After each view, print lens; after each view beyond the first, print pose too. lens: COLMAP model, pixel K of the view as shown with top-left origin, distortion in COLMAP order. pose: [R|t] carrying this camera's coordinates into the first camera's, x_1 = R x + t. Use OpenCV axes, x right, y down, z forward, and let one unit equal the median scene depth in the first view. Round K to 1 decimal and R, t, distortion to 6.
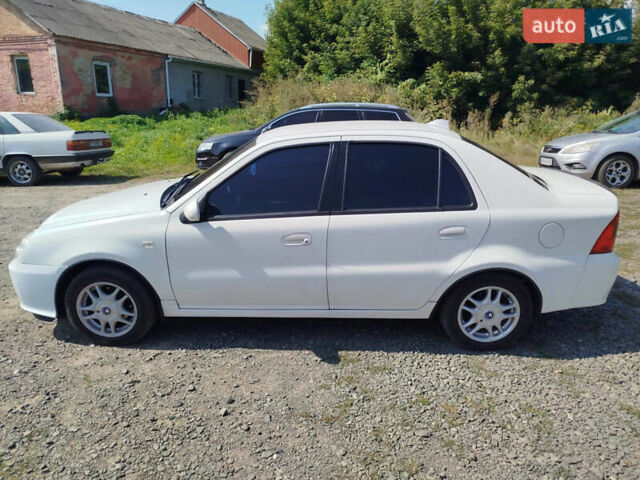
lens RADIAL K [[457.9, 0, 320.3], [0, 457.9, 239.0], [0, 0, 1]] dist [-0.008495, 0.028065]
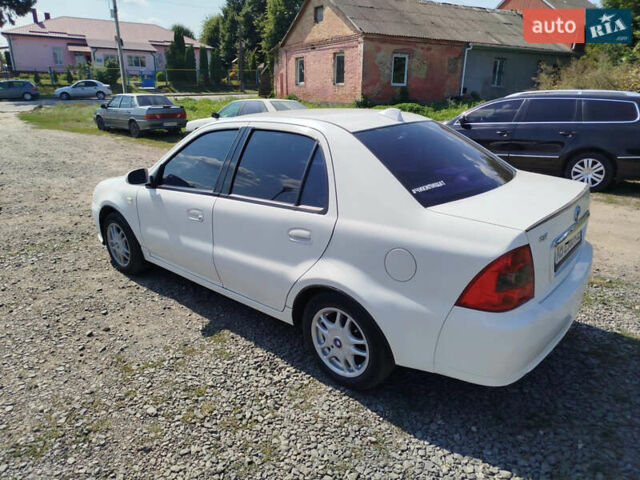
lens RADIAL K [[457.9, 0, 320.1], [0, 457.9, 239.6], [0, 0, 1]] dist [-0.008495, 0.028065]
pose [[0.763798, 0.196200, -0.614913, 0.138100], [-0.182265, 0.979470, 0.086124, -0.014351], [0.619186, 0.046296, 0.783878, 0.052757]]
